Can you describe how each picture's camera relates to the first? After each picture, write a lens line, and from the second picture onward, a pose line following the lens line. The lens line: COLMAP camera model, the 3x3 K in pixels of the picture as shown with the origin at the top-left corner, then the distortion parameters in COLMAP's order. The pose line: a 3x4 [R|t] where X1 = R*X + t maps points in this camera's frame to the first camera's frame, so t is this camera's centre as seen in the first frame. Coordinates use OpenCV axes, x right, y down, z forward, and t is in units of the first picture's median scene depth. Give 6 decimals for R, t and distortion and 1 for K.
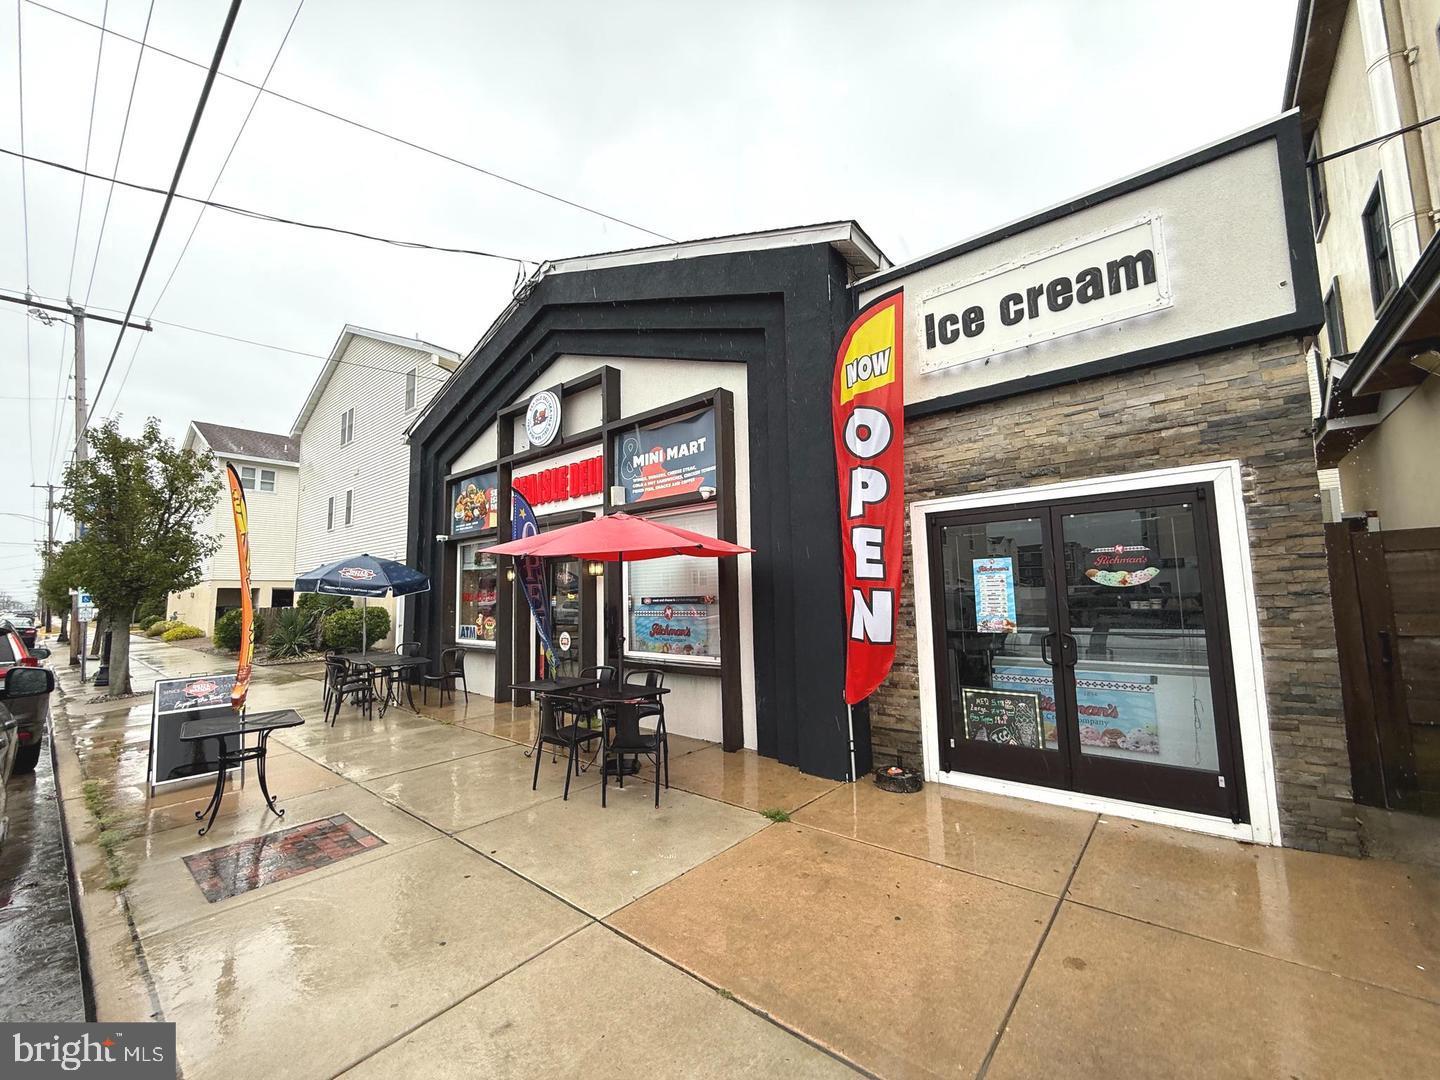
lens RADIAL K [[570.7, 0, 720.0], [0, 570.7, 540.0], [0, 0, 1]] dist [0.000648, 0.000056]
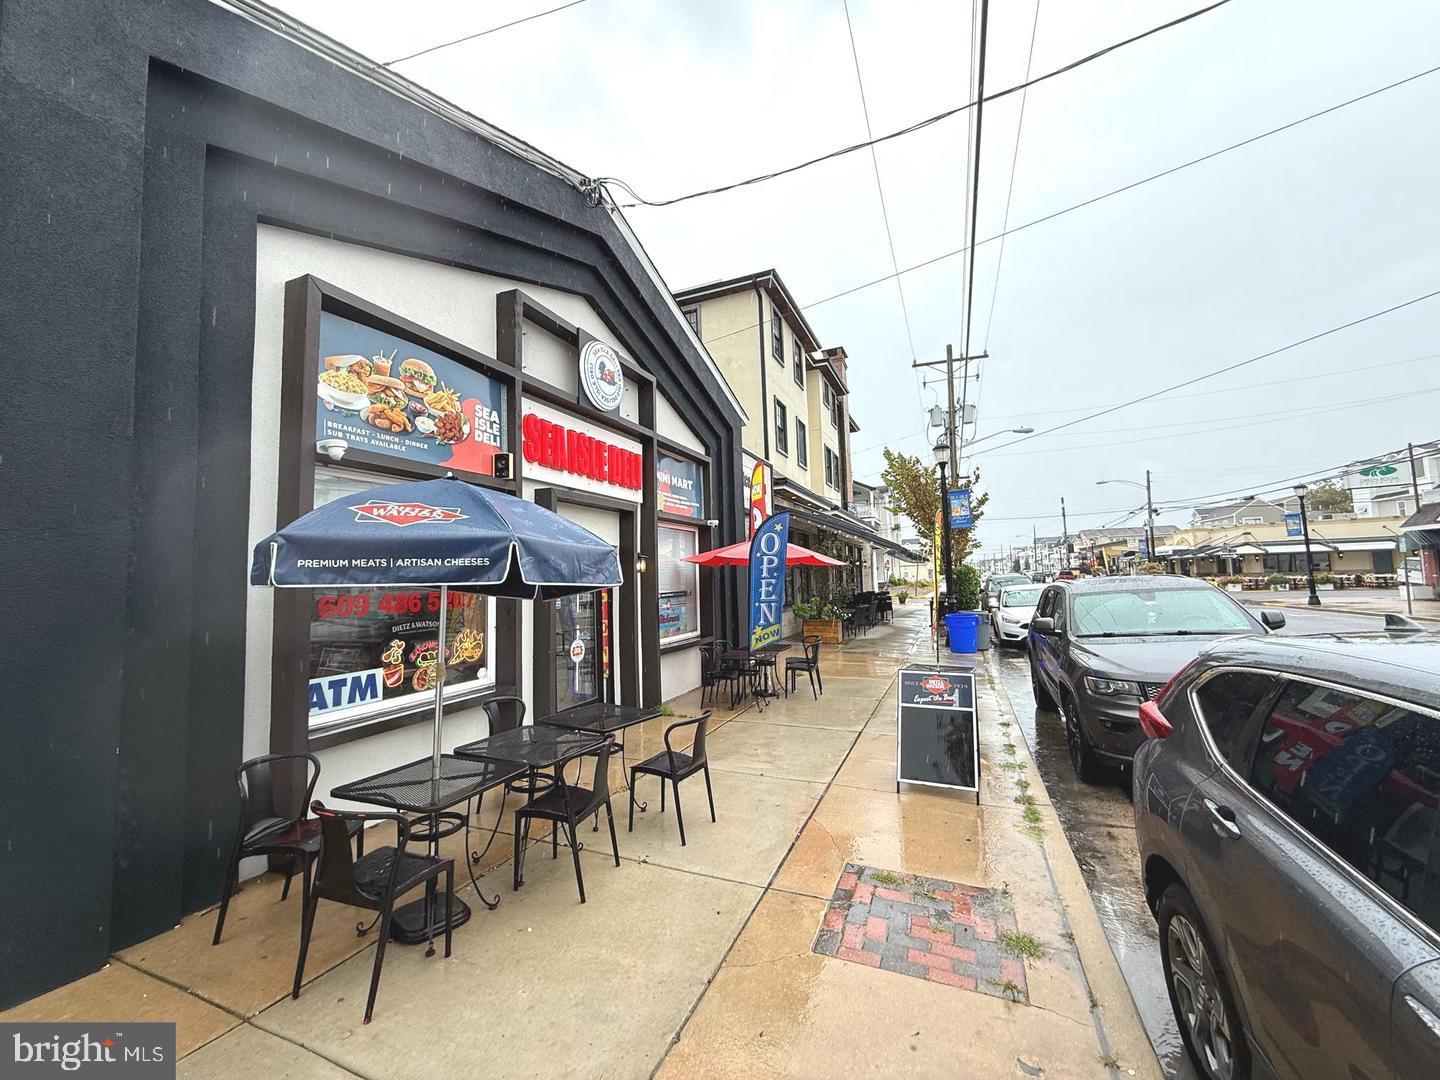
lens RADIAL K [[560.7, 0, 720.0], [0, 560.7, 540.0], [0, 0, 1]] dist [0.000034, -0.000186]
pose [[-0.285843, 0.092241, 0.953827, -1.302302], [-0.061472, 0.991541, -0.114310, 0.118972], [-0.956303, -0.091309, -0.277755, 1.232374]]
